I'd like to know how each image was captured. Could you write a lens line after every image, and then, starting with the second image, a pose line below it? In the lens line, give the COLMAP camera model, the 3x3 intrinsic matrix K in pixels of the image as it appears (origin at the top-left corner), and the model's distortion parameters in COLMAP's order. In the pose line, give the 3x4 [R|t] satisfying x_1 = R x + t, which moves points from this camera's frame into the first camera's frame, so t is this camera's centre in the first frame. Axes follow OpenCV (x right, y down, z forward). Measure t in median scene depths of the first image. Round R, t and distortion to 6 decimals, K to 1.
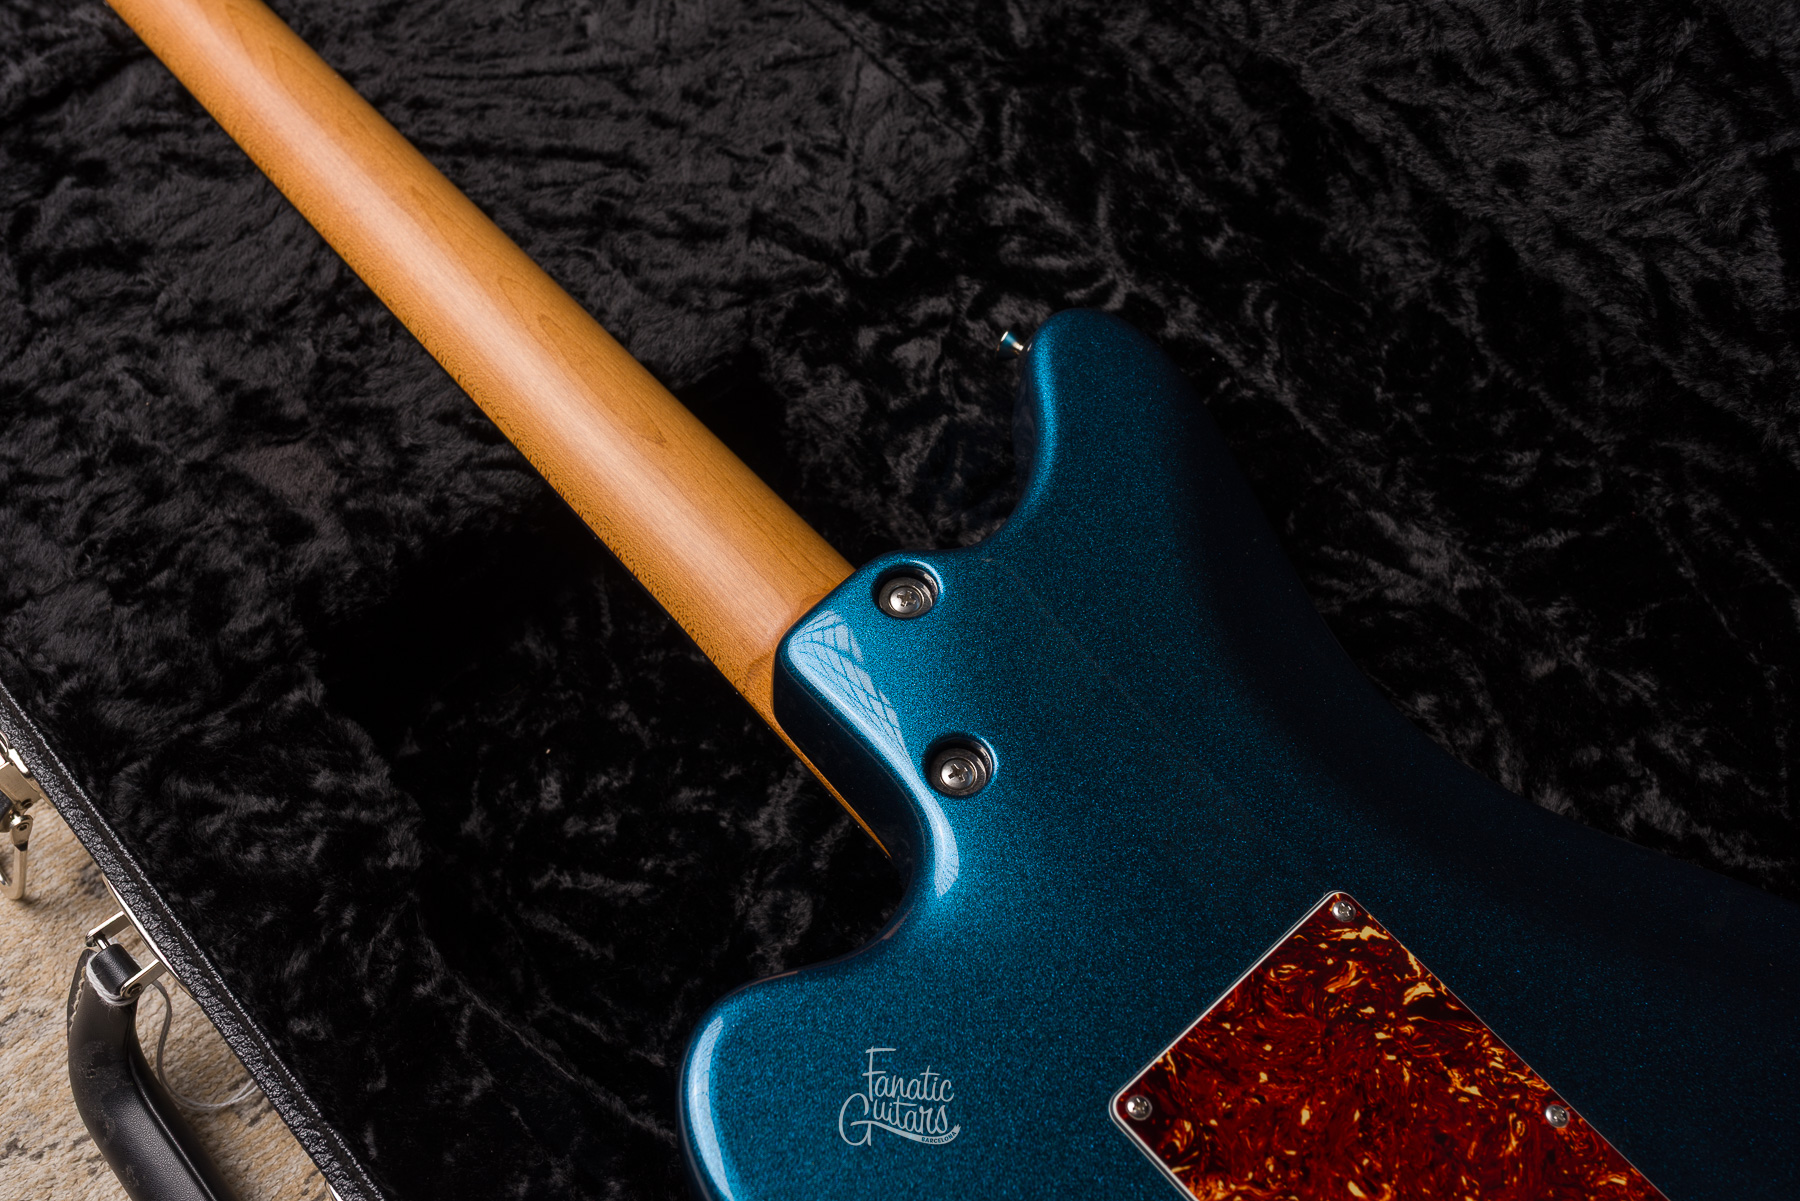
lens RADIAL K [[1749.5, 0, 900.0], [0, 1749.5, 600.5], [0, 0, 1]] dist [-0.000836, 0.004425]
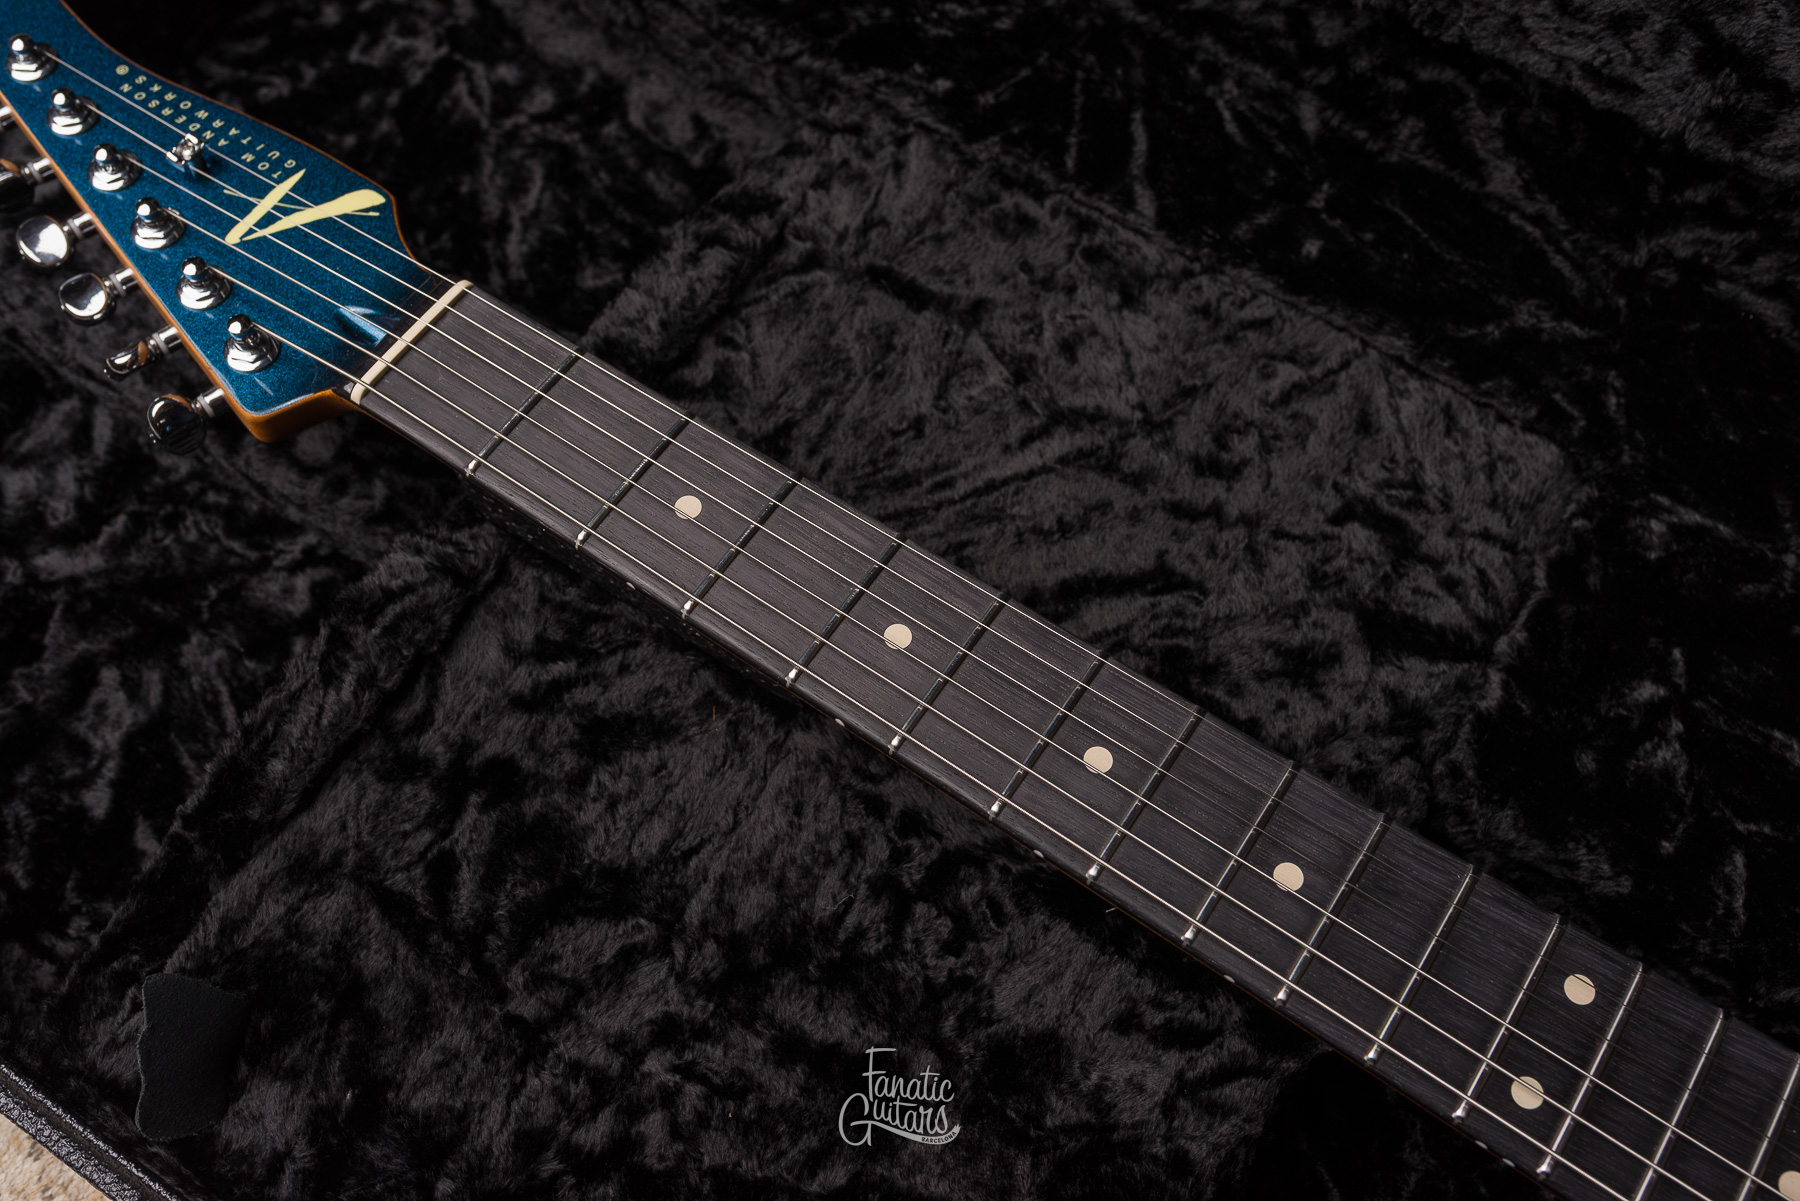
lens RADIAL K [[1774.1, 0, 900.0], [0, 1774.1, 600.5], [0, 0, 1]] dist [0.004184, -0.008531]
pose [[0.967733, -0.233411, 0.094935, -0.377695], [0.231632, 0.972356, 0.029496, -0.319737], [-0.099196, -0.006555, 0.995046, 0.265361]]
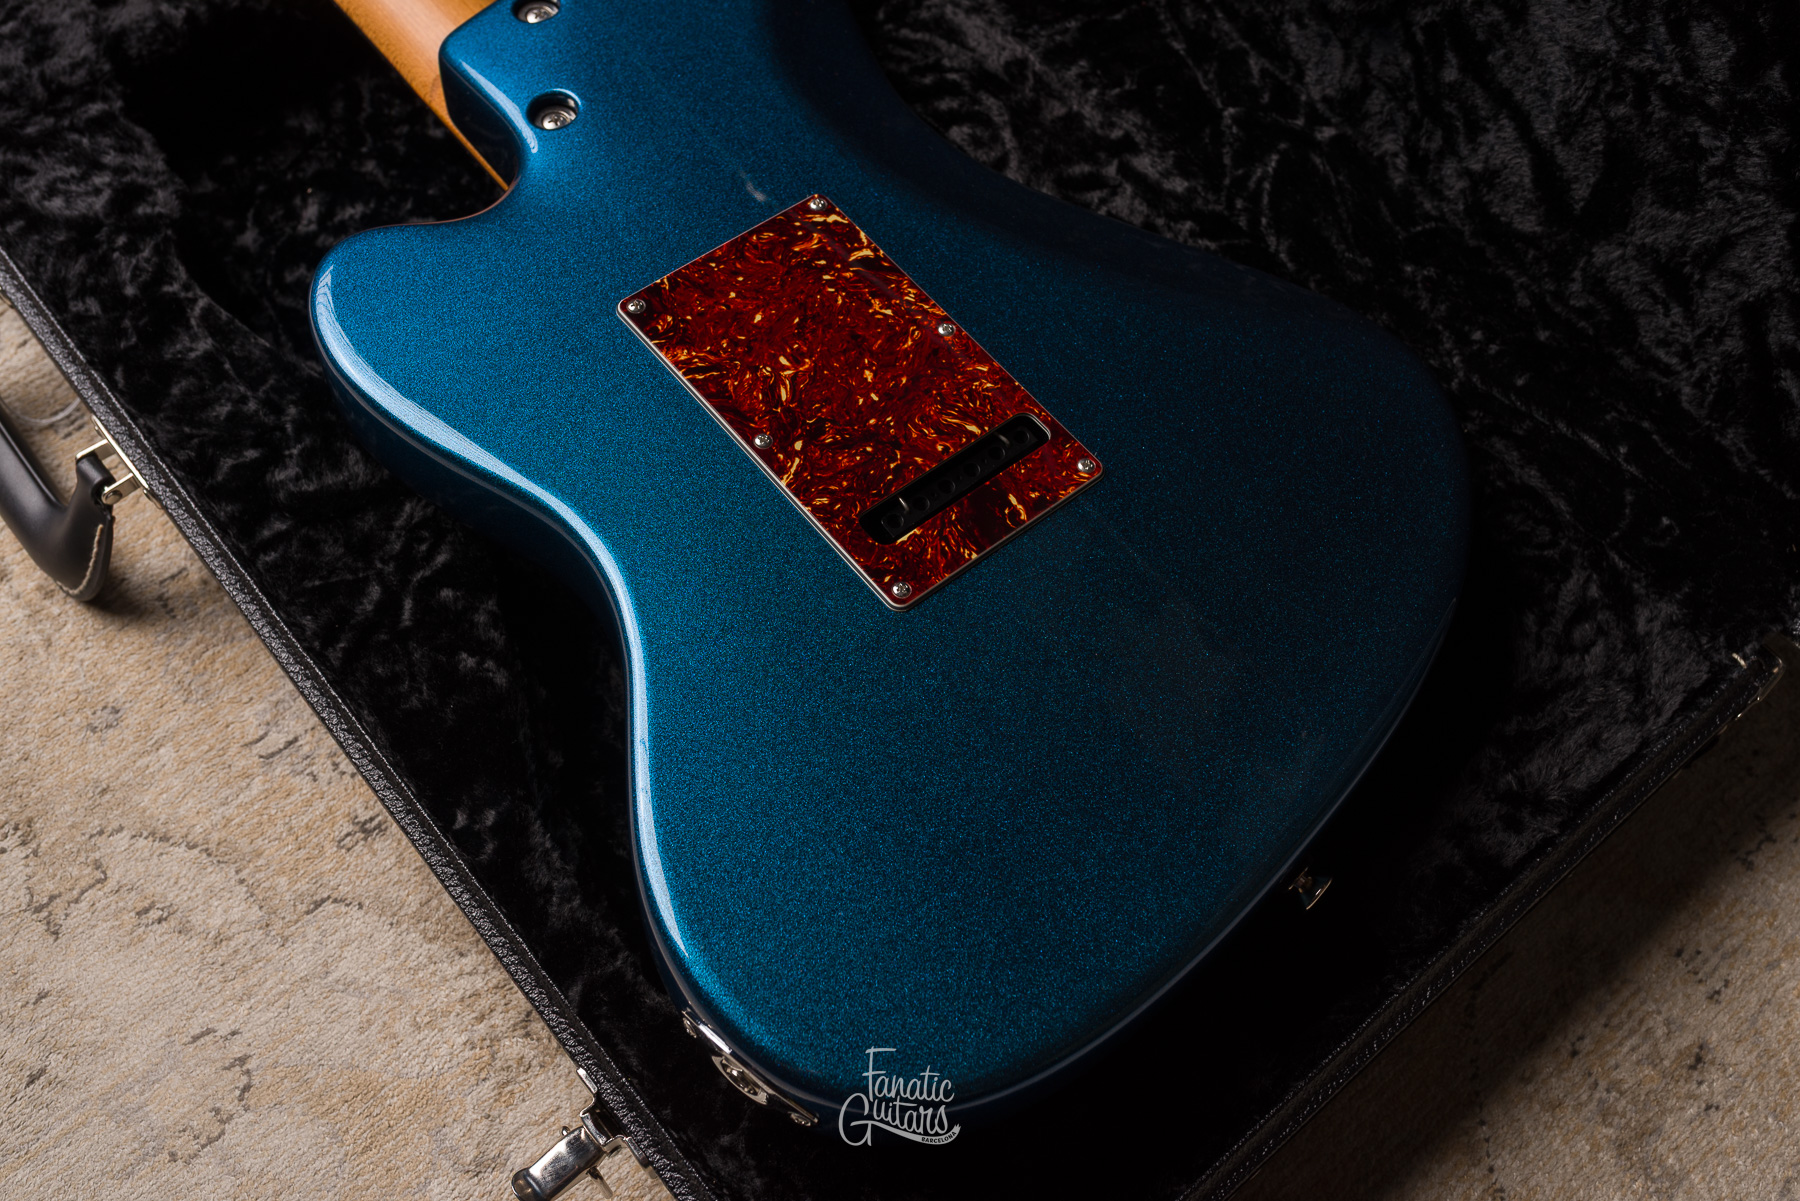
lens RADIAL K [[1749.5, 0, 900.0], [0, 1749.5, 600.5], [0, 0, 1]] dist [-0.000836, 0.004425]
pose [[0.998928, 0.024666, -0.039177, 0.292012], [-0.024023, 0.999570, 0.016806, 0.355803], [0.039575, -0.015847, 0.999091, -0.278081]]
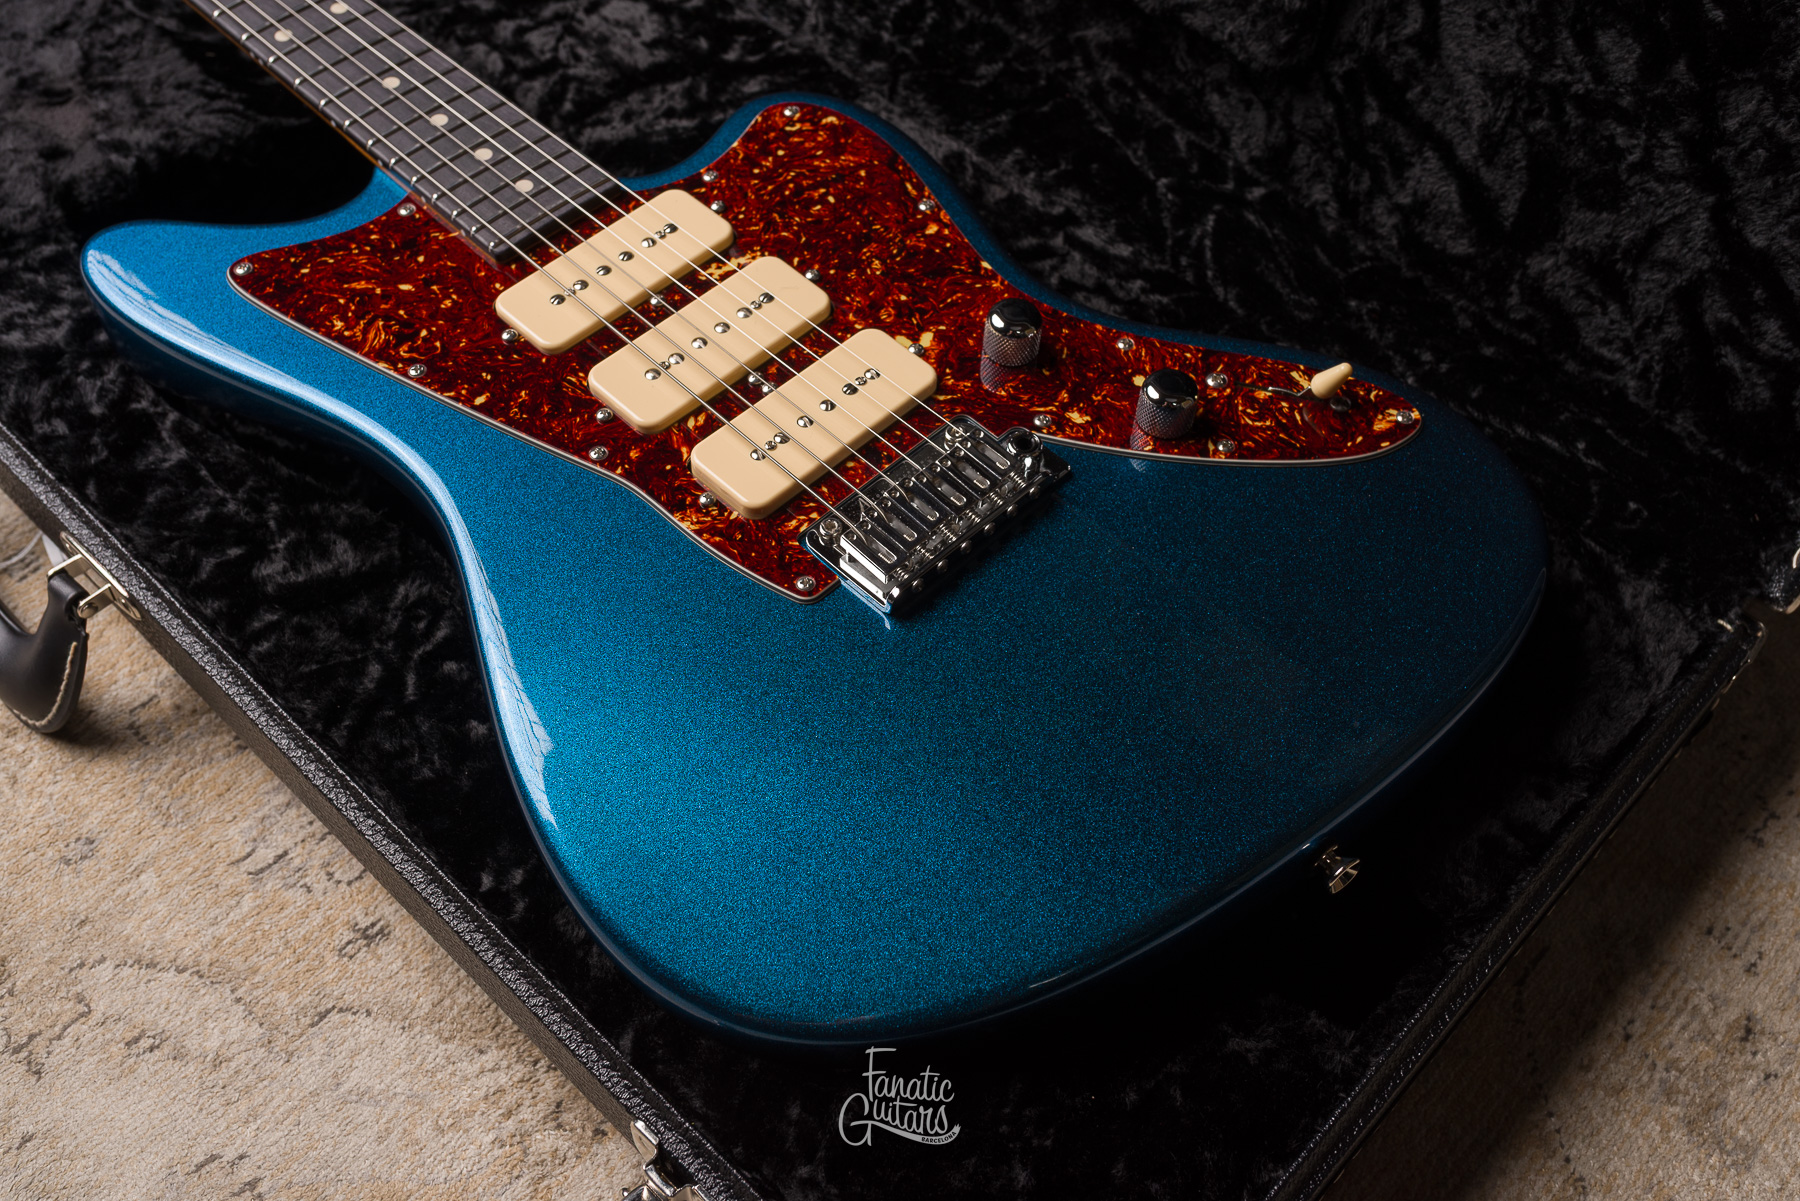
lens RADIAL K [[1749.5, 0, 900.0], [0, 1749.5, 600.5], [0, 0, 1]] dist [-0.000836, 0.004425]
pose [[0.997393, -0.061945, 0.037014, 0.208611], [0.066365, 0.988837, -0.133404, 0.489020], [-0.028337, 0.135512, 0.990370, -0.269299]]
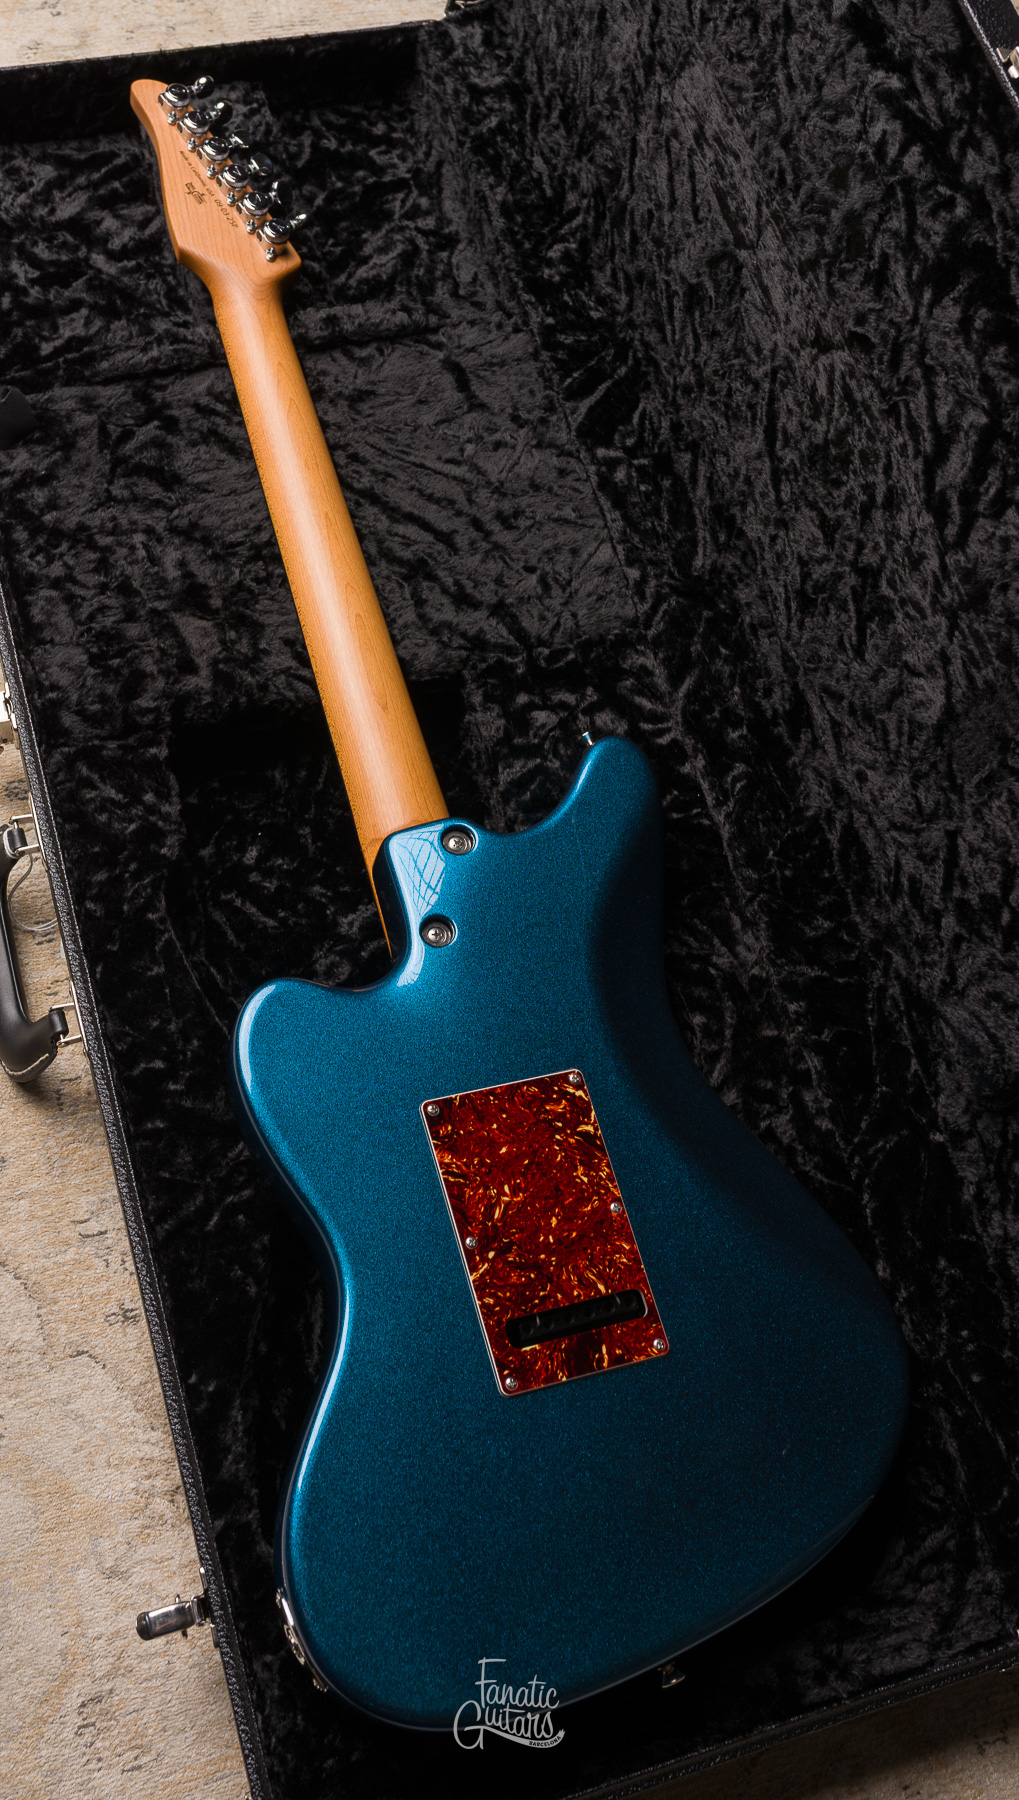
lens RADIAL K [[1819.5, 0, 436.4], [0, 1819.5, 880.2], [0, 0, 1]] dist [-0.001682, -0.000461]
pose [[0.894061, 0.434679, -0.108206, 0.184237], [-0.428889, 0.900384, 0.073234, -0.086144], [0.129260, -0.019067, 0.991427, -0.831915]]
